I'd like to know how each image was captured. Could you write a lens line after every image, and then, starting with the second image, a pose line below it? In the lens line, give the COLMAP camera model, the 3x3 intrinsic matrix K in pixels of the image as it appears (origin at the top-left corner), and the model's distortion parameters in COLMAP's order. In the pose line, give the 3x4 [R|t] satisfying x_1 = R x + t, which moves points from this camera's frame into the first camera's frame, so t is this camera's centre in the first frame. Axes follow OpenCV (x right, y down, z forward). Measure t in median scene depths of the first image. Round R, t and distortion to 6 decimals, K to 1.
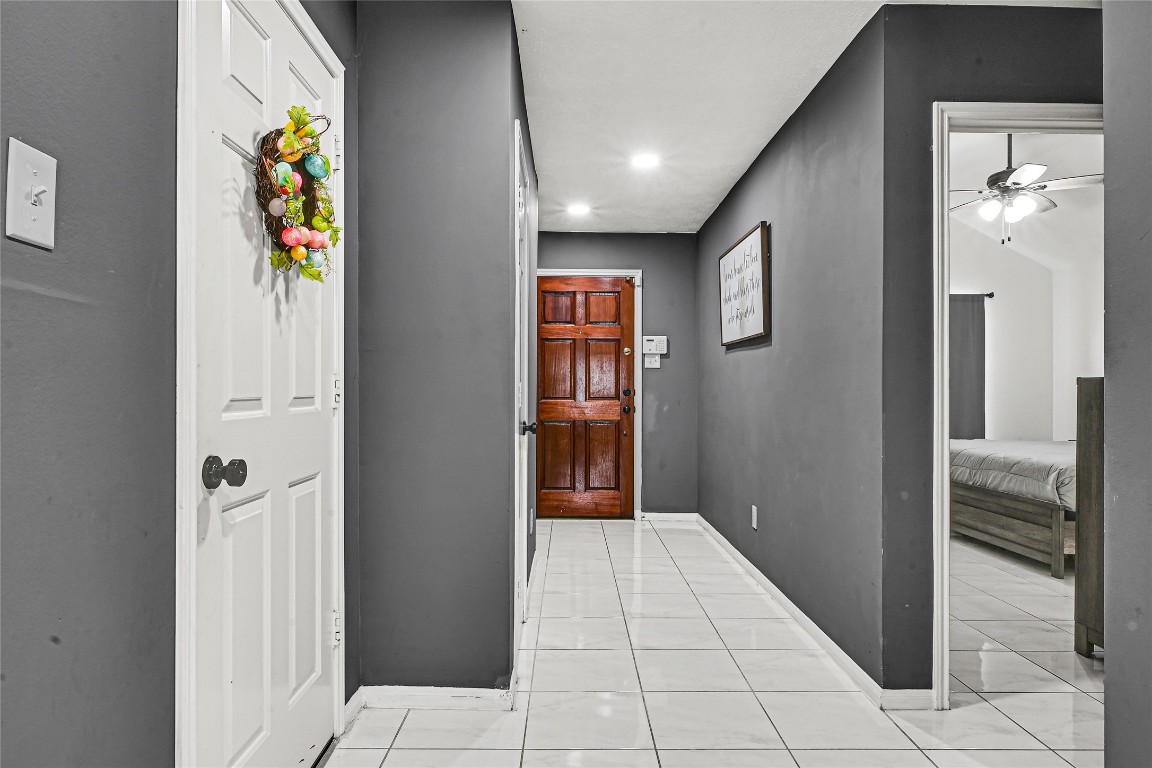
lens RADIAL K [[698.6, 0, 575.6], [0, 698.6, 389.9], [0, 0, 1]] dist [-0.000840, 0.000077]
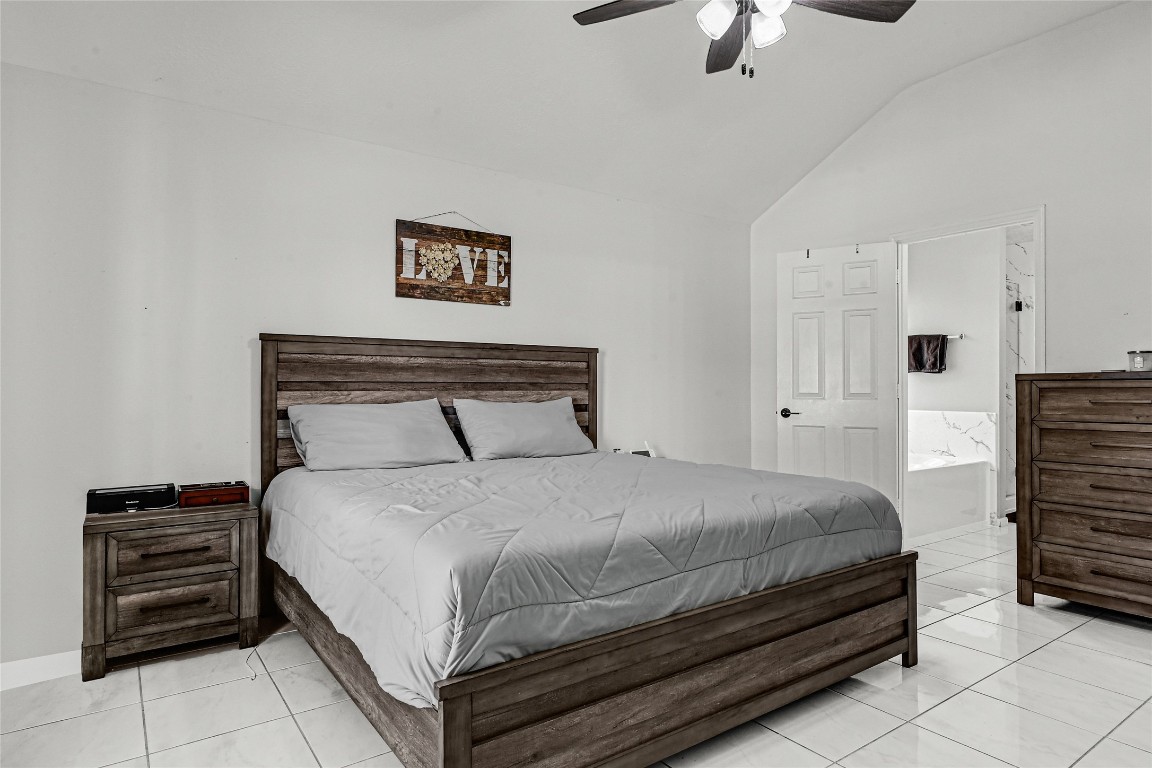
lens RADIAL K [[668.3, 0, 576.0], [0, 668.3, 384.0], [0, 0, 1]] dist [-0.001511, -0.000099]
pose [[-0.564554, -0.004969, 0.825381, 0.313791], [-0.007382, 0.999972, 0.000972, 0.006771], [-0.825363, -0.005544, -0.564575, 1.437044]]
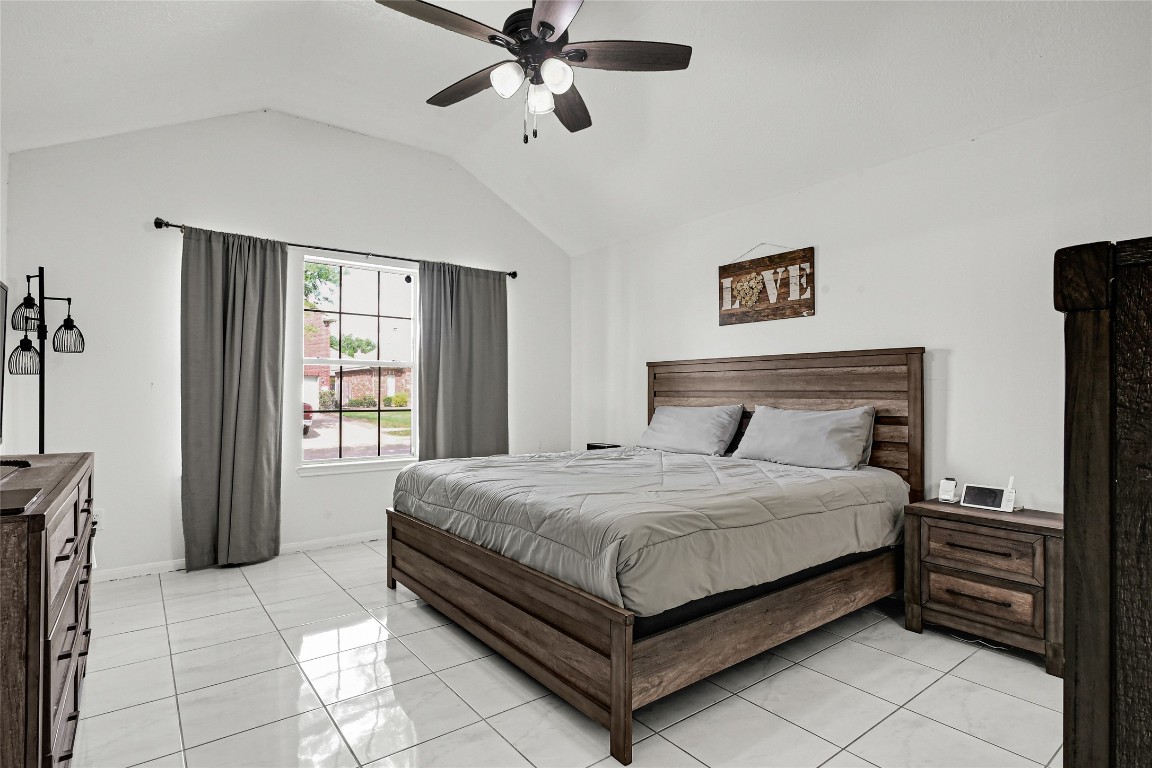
lens RADIAL K [[575.8, 0, 570.5], [0, 575.8, 390.6], [0, 0, 1]] dist [-0.001796, -0.000152]
pose [[0.808998, -0.001574, 0.587809, 0.374592], [0.000681, 0.999998, 0.001740, 0.004641], [-0.587811, -0.001008, 0.808998, 0.614758]]
